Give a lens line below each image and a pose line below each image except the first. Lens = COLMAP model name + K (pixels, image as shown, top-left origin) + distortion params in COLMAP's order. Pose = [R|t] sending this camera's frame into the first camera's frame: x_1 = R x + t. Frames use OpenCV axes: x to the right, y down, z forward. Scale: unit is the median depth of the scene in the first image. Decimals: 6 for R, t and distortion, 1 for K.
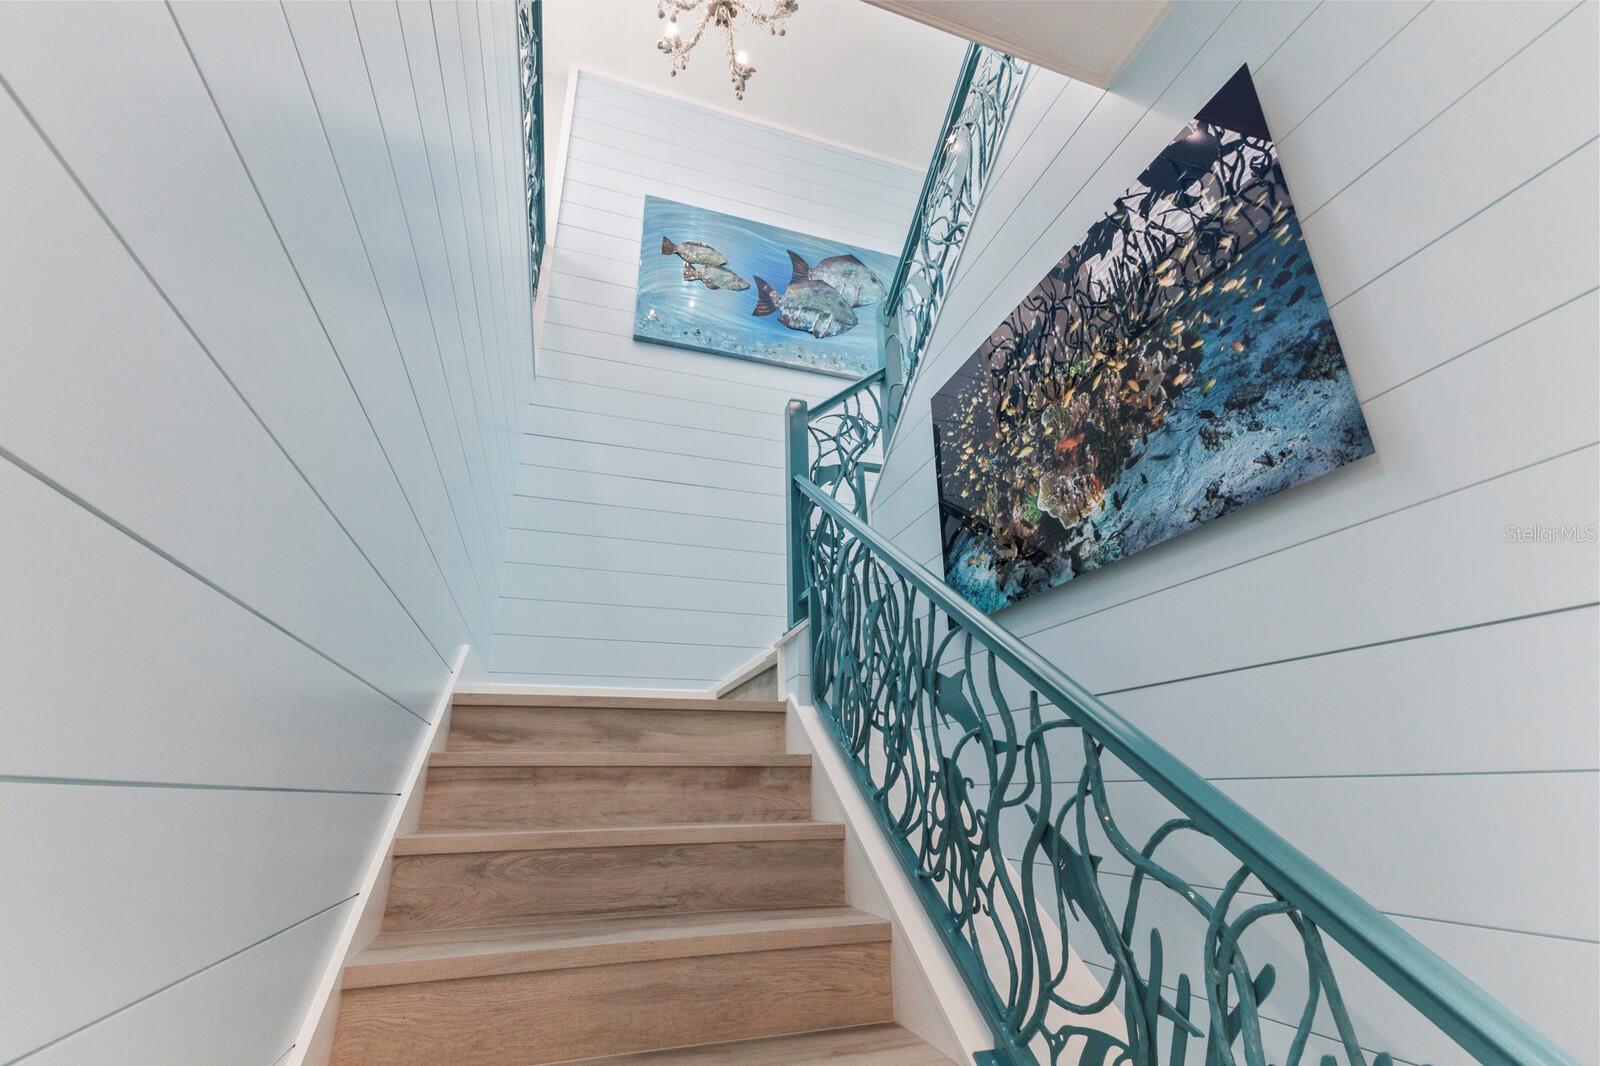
lens RADIAL K [[695.0, 0, 803.4], [0, 695.0, 533.5], [0, 0, 1]] dist [0.017961, -0.001683]
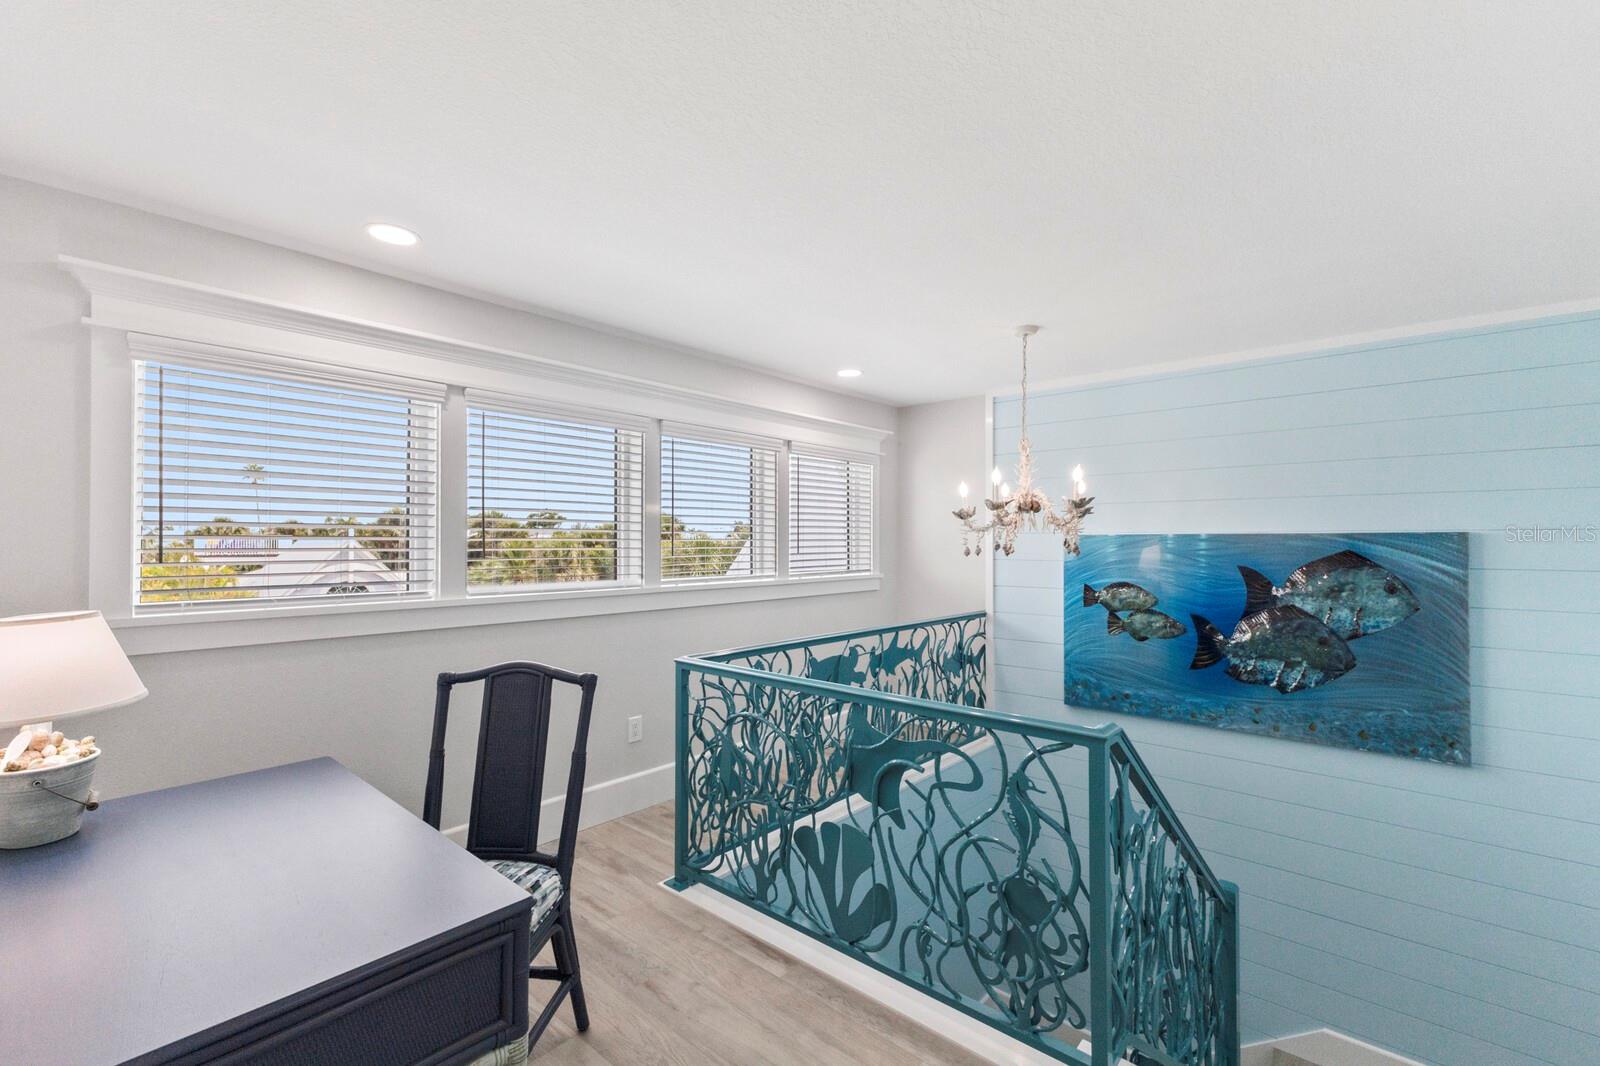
lens RADIAL K [[695.0, 0, 798.4], [0, 695.0, 534.6], [0, 0, 1]] dist [0.017961, -0.001683]
pose [[0.499890, 0.002430, -0.866086, 0.445360], [0.301462, 0.936976, 0.176627, -0.770630], [0.811931, -0.349386, 0.467652, 0.221450]]
